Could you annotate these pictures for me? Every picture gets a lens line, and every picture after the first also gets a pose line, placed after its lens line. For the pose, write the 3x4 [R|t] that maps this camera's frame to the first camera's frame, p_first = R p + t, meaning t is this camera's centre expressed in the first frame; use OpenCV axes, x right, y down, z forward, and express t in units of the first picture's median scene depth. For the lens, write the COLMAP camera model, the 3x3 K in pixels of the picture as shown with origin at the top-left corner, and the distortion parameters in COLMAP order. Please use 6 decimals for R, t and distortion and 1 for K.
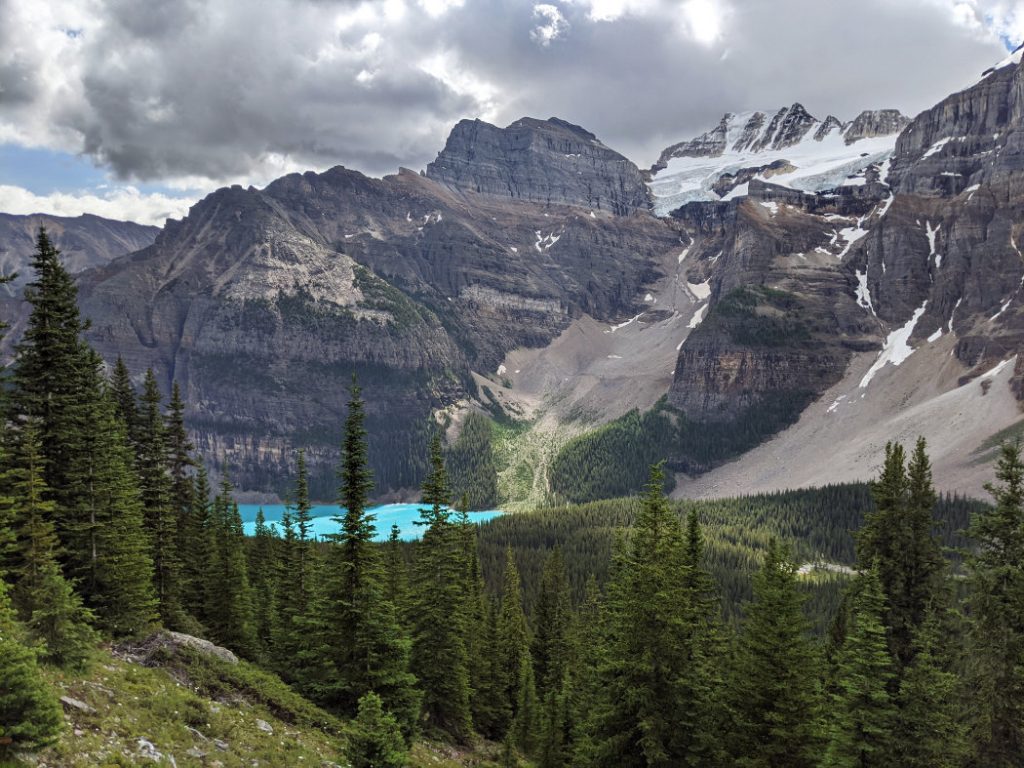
lens RADIAL K [[815.9, 0, 480.8], [0, 815.9, 416.0], [0, 0, 1]] dist [0.015953, -0.044775]
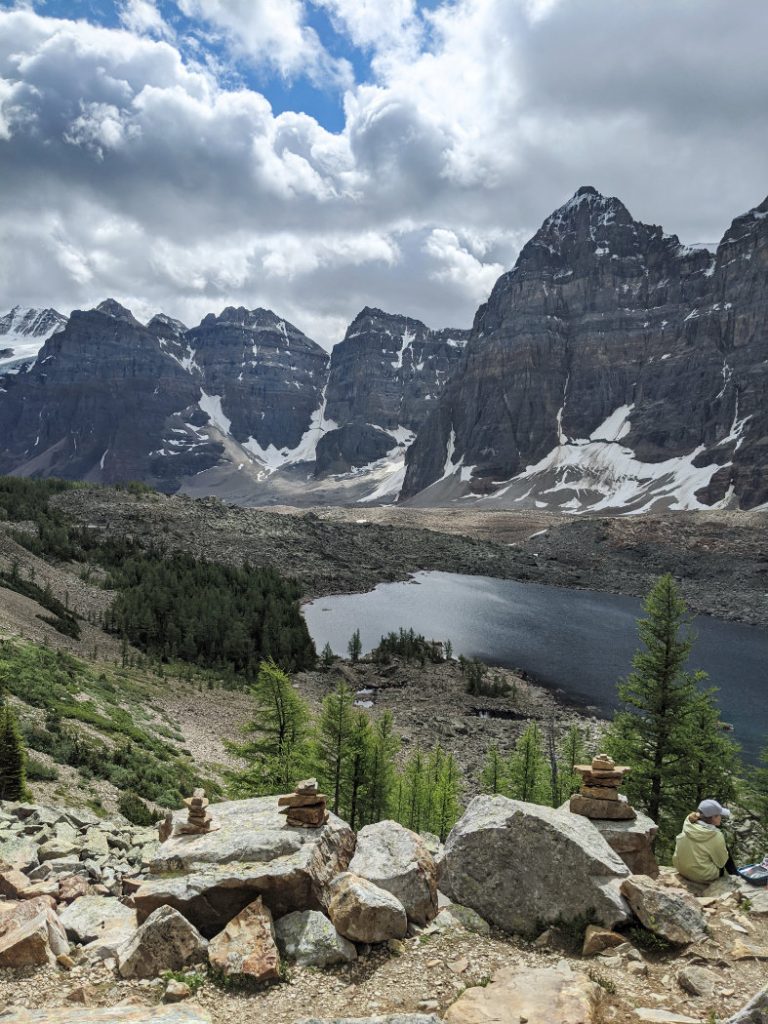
lens RADIAL K [[819.1, 0, 364.0], [0, 819.1, 517.0], [0, 0, 1]] dist [0.080073, -0.132954]
pose [[0.906990, 0.018589, 0.420742, 0.266156], [-0.008594, 0.999634, -0.025640, 0.055006], [-0.421065, 0.019639, 0.906818, -0.686816]]
